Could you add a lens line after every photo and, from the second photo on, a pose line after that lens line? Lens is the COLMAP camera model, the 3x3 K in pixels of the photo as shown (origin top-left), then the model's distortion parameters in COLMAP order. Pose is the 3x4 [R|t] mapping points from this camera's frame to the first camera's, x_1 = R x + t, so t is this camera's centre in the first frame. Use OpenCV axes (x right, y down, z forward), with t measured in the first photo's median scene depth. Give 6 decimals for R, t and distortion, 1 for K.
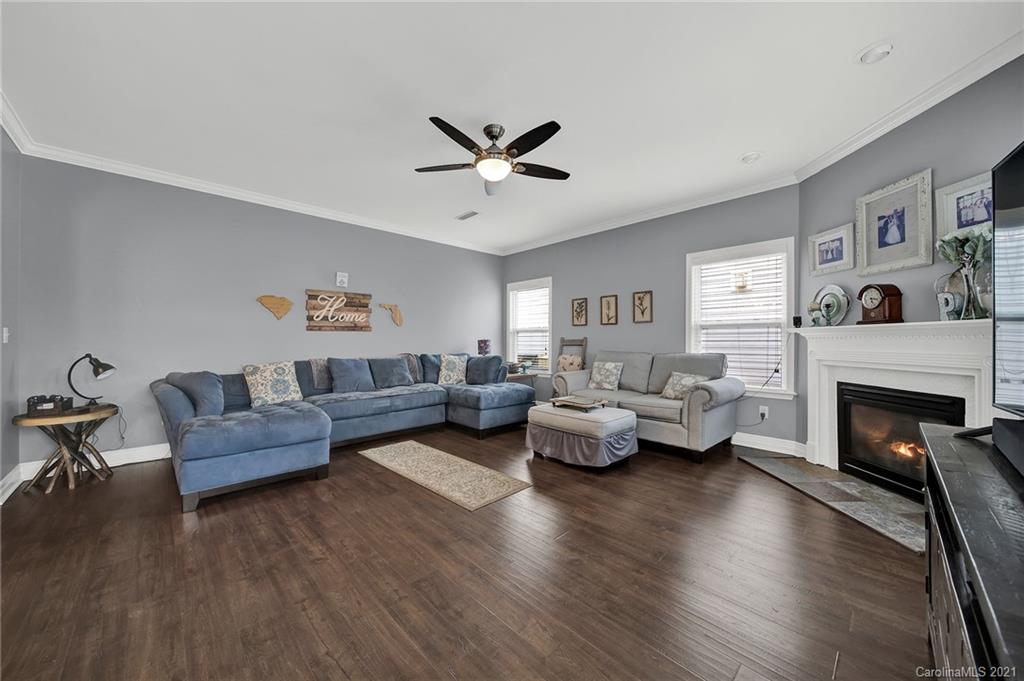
lens RADIAL K [[363.5, 0, 512.0], [0, 363.5, 340.5], [0, 0, 1]] dist [0.000708, -0.000088]
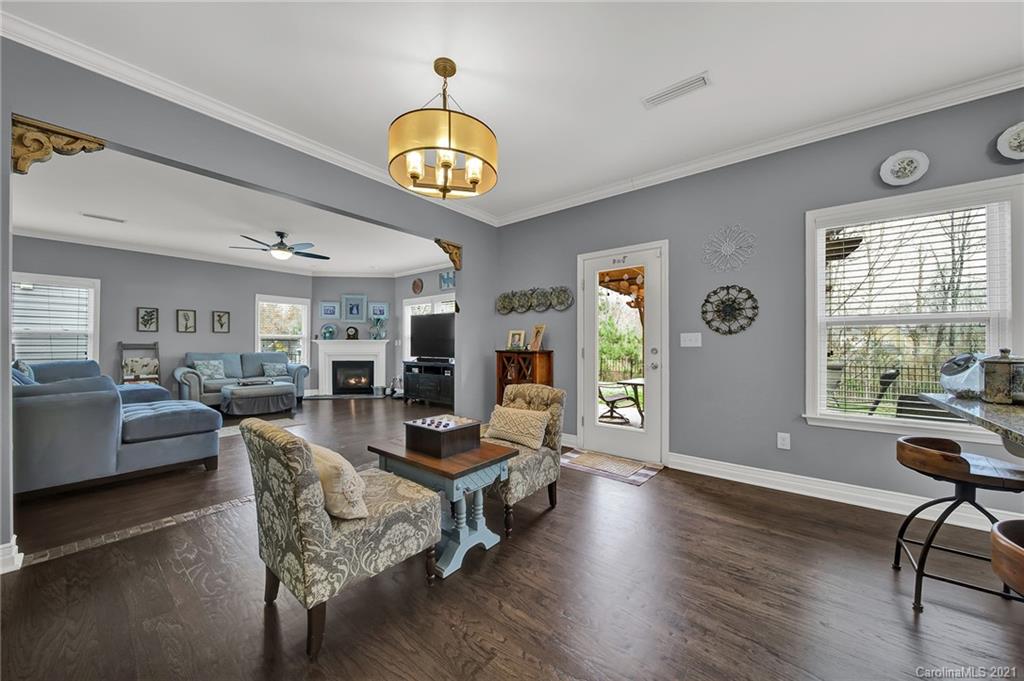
lens RADIAL K [[363.5, 0, 512.0], [0, 363.5, 340.5], [0, 0, 1]] dist [0.000708, -0.000088]
pose [[-0.131365, 0.015924, 0.991206, -1.788954], [0.001596, 0.999873, -0.015852, 0.009777], [-0.991333, -0.000500, -0.131374, 0.060102]]
